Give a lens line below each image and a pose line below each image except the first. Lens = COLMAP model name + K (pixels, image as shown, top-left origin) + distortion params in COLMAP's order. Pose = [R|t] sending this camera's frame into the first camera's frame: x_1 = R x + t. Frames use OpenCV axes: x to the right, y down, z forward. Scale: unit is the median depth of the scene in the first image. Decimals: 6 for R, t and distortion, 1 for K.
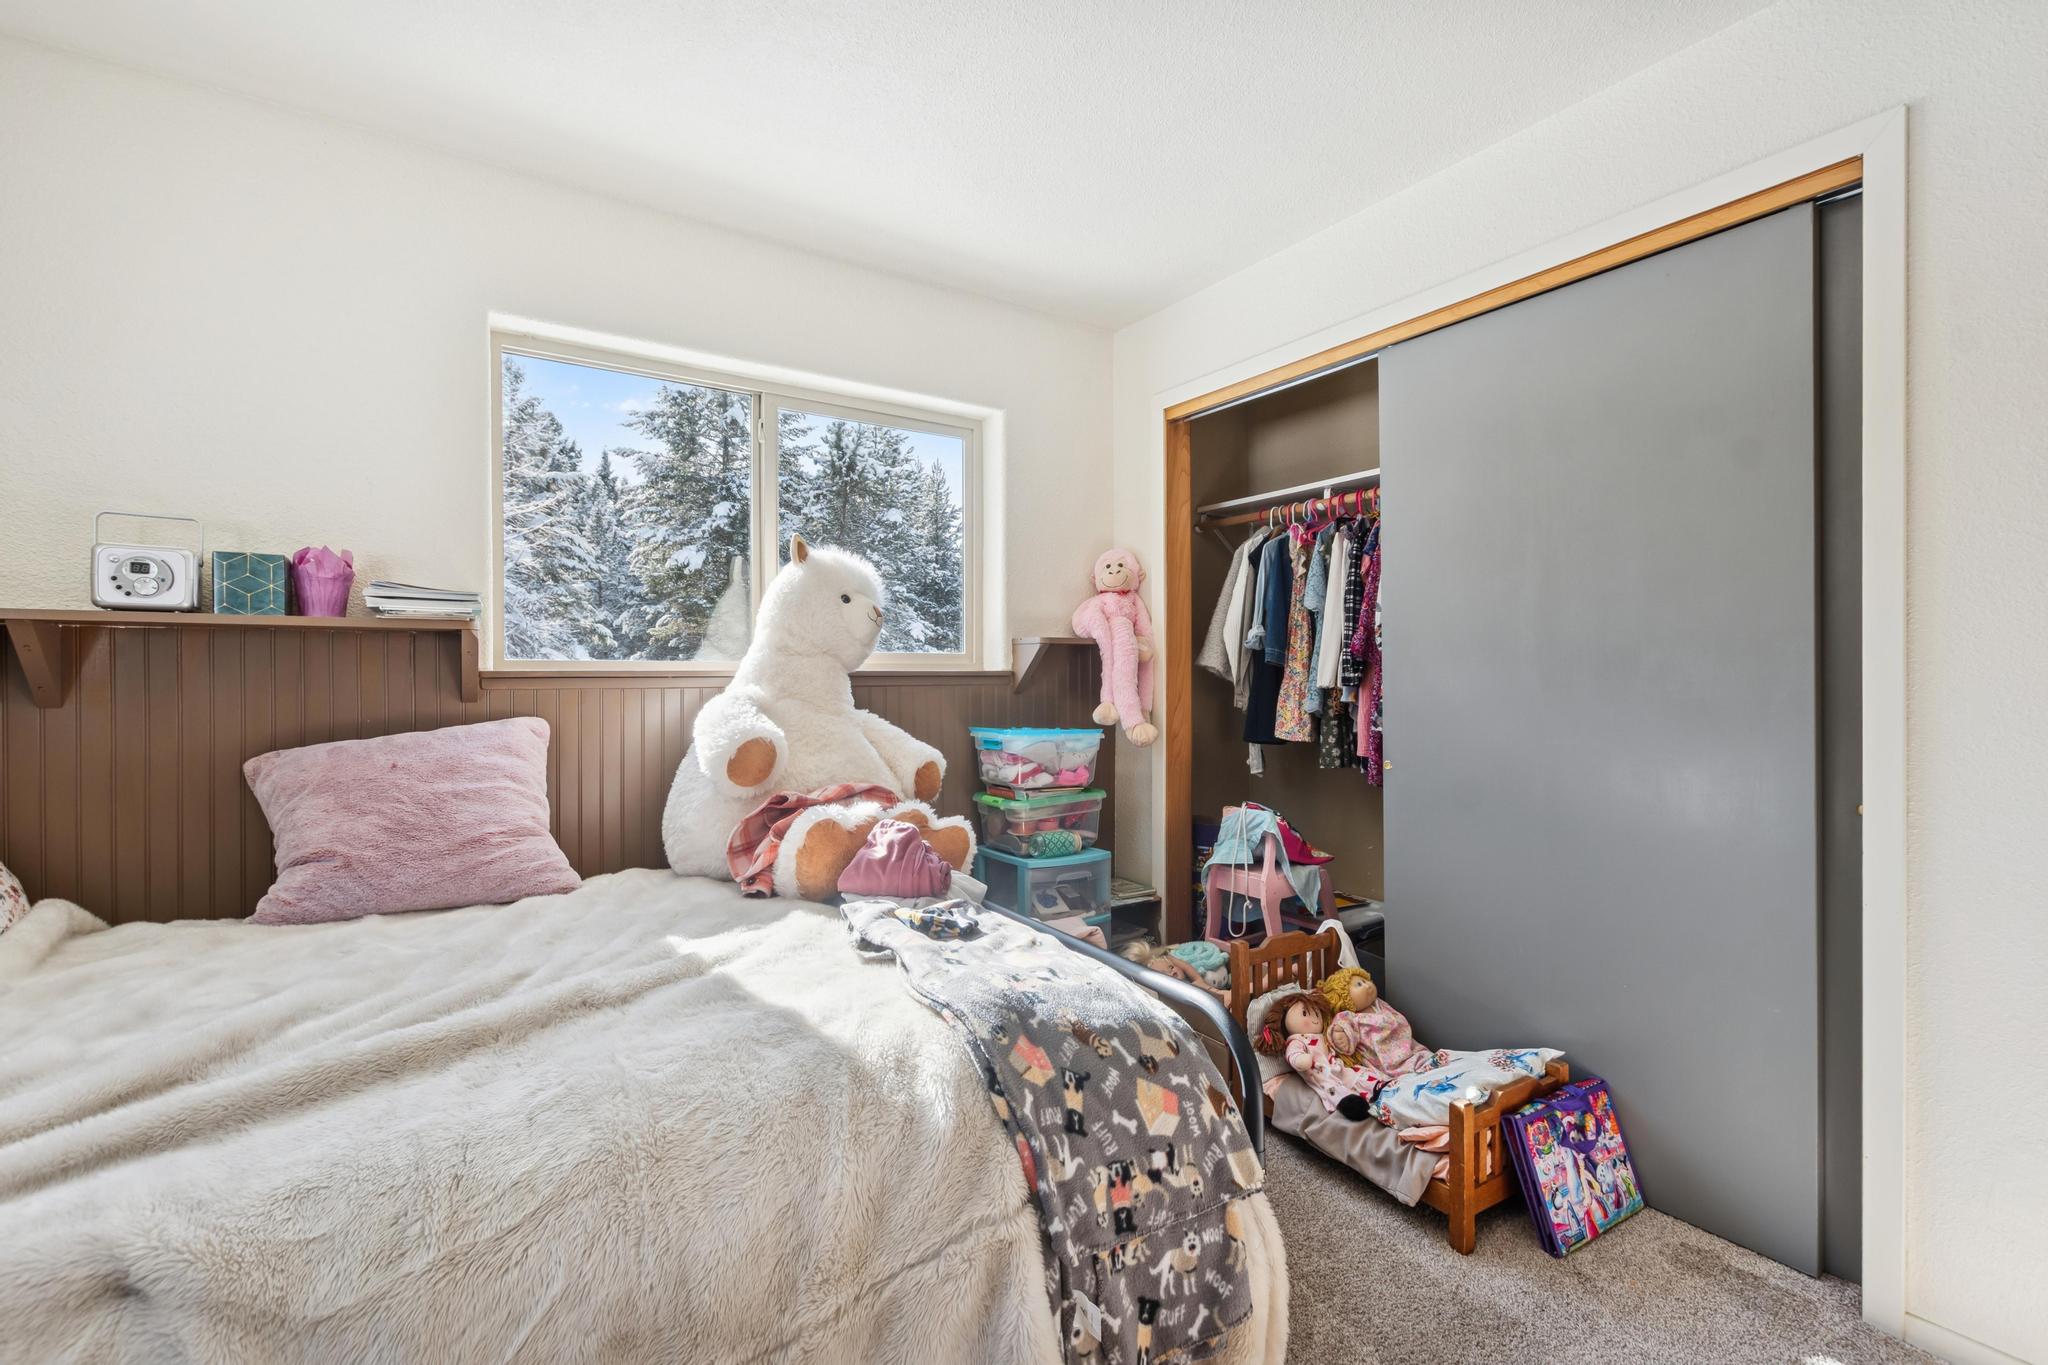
lens RADIAL K [[890.7, 0, 1028.3], [0, 890.7, 682.7], [0, 0, 1]] dist [0.007306, -0.003451]
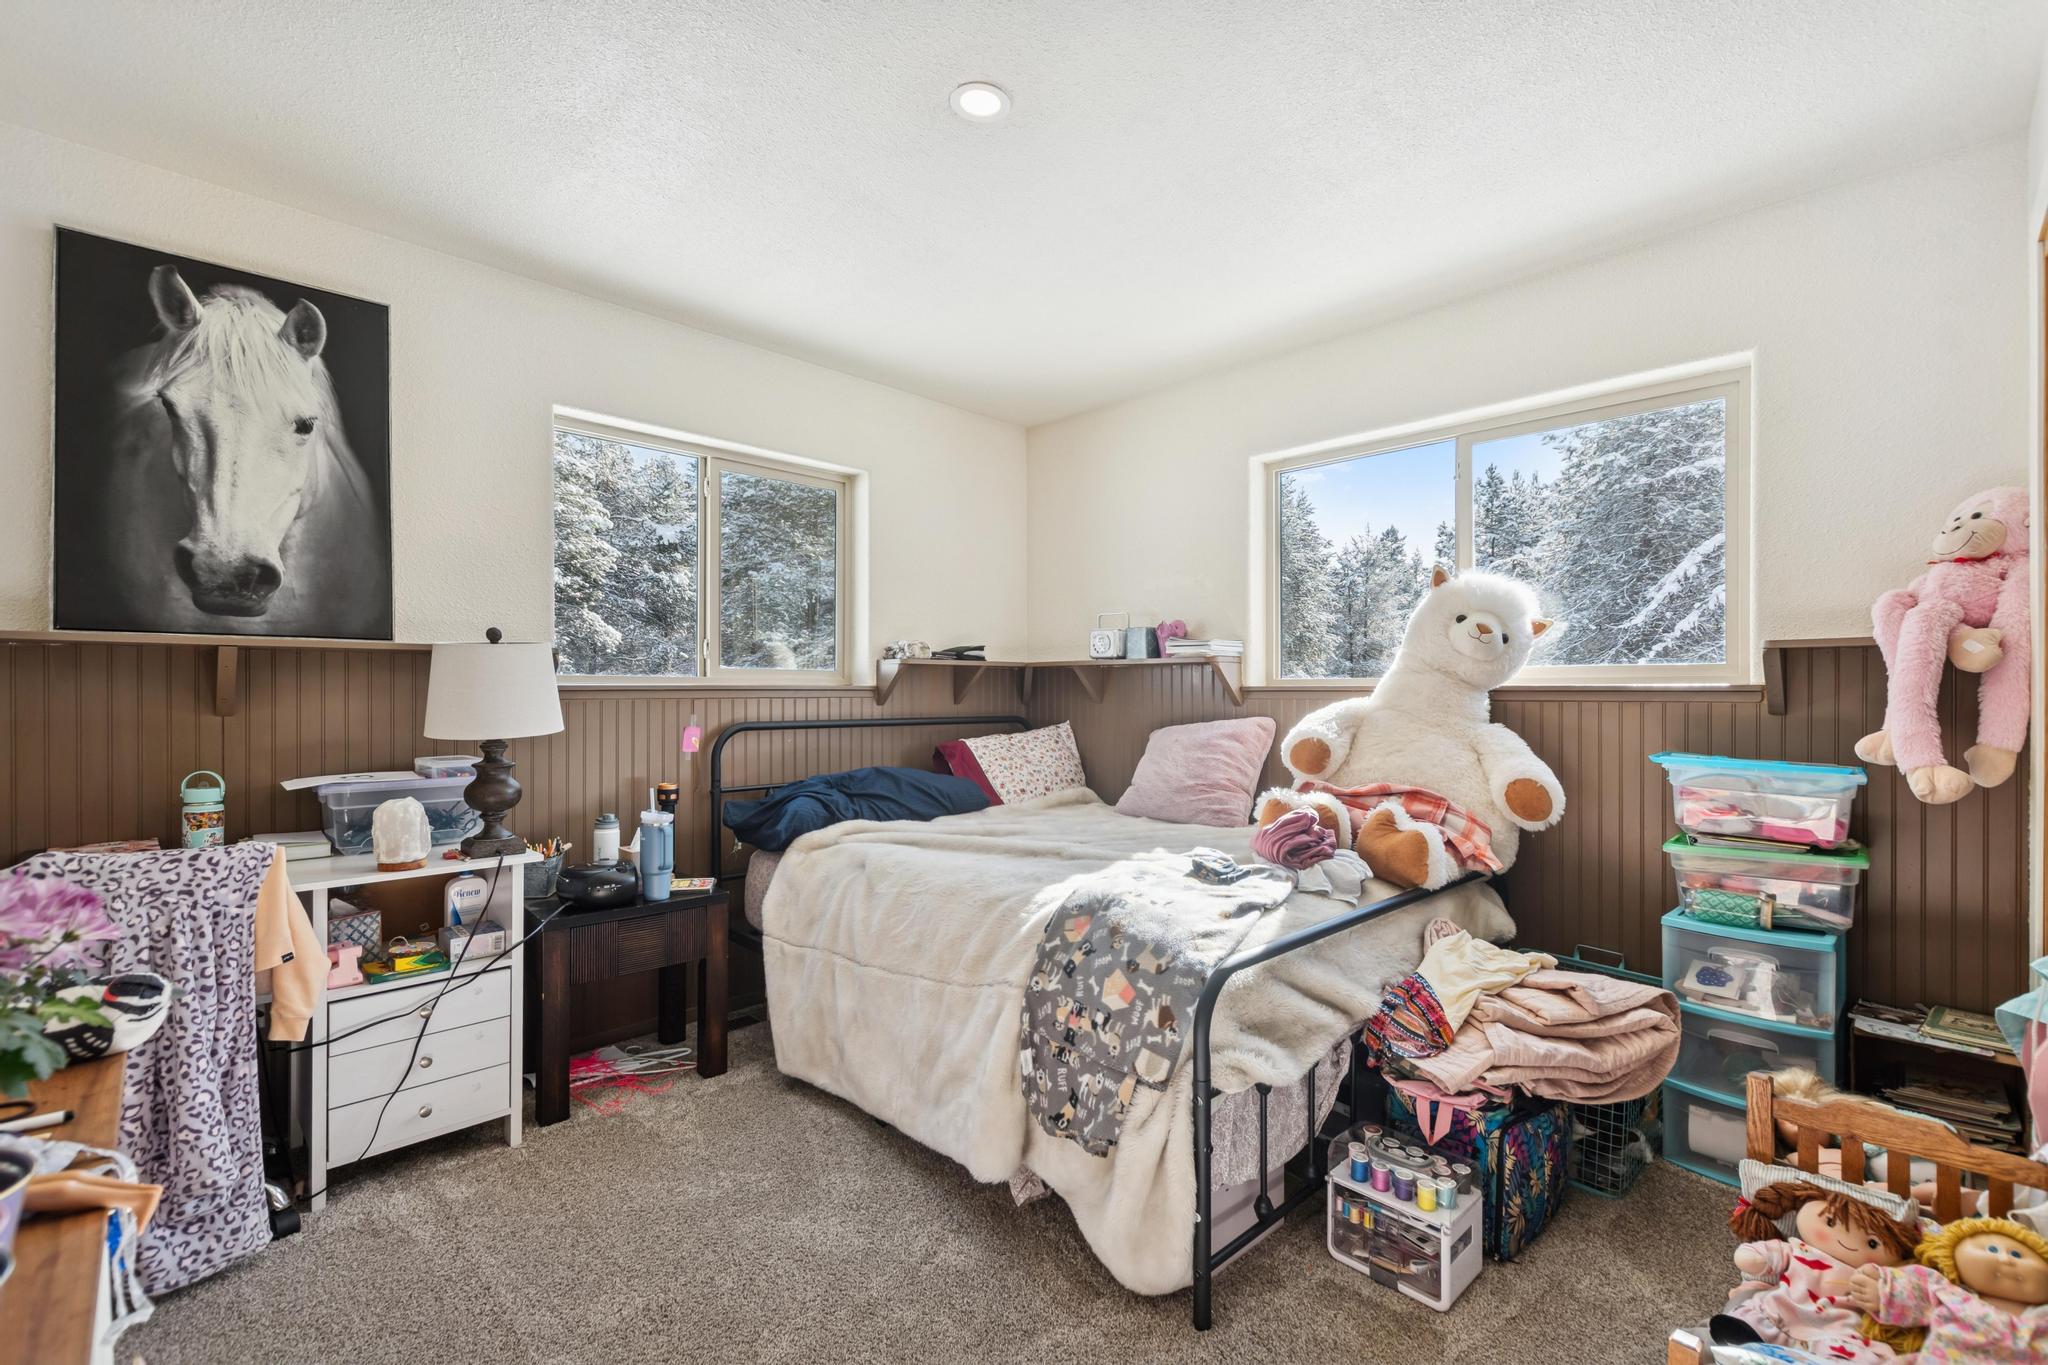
lens RADIAL K [[890.7, 0, 1031.2], [0, 890.7, 686.3], [0, 0, 1]] dist [0.007306, -0.003451]
pose [[0.193537, -0.001576, -0.981092, 0.933468], [-0.006122, 0.999977, -0.002814, -0.008177], [0.981074, 0.006551, 0.193523, 0.351231]]
